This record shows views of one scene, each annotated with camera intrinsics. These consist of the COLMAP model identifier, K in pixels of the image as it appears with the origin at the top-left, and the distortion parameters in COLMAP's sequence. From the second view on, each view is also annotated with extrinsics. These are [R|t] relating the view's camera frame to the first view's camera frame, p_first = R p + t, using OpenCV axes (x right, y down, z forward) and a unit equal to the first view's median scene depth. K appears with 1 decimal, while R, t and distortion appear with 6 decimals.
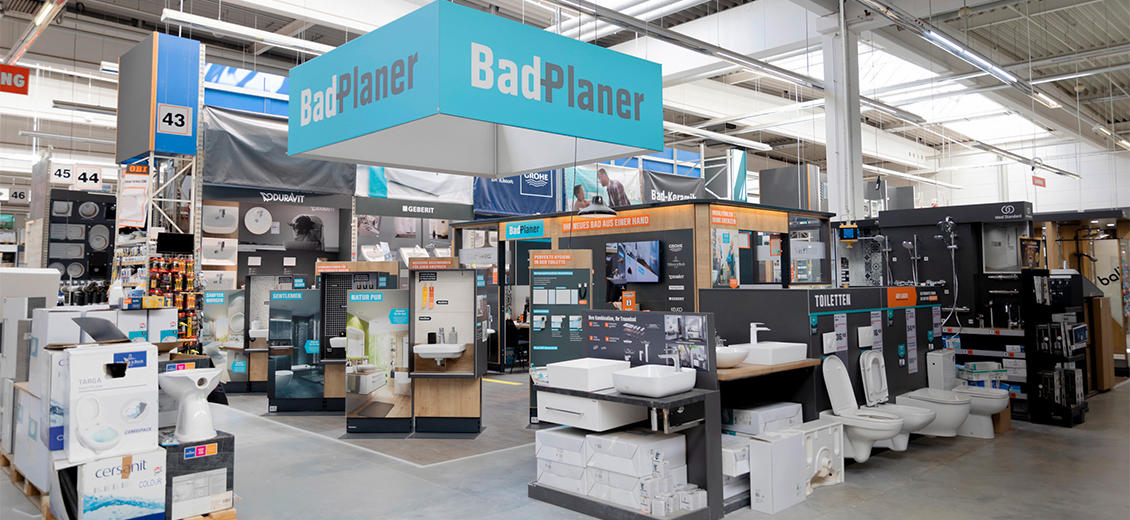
lens RADIAL K [[765.4, 0, 566.5], [0, 765.4, 259.8], [0, 0, 1]] dist [-0.009938, -0.002099]
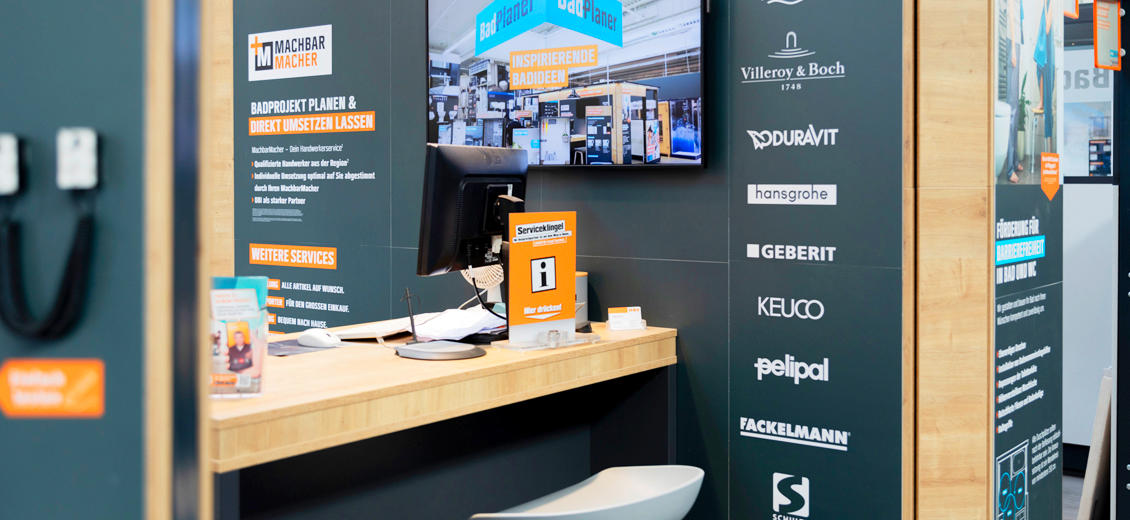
lens RADIAL K [[1166.0, 0, 565.6], [0, 1166.0, 258.0], [0, 0, 1]] dist [-0.003533, 0.000000]
pose [[0.988464, -0.002975, 0.151426, 0.043662], [-0.011174, 0.995650, 0.092500, 0.025805], [-0.151042, -0.093125, 0.984131, 0.717110]]
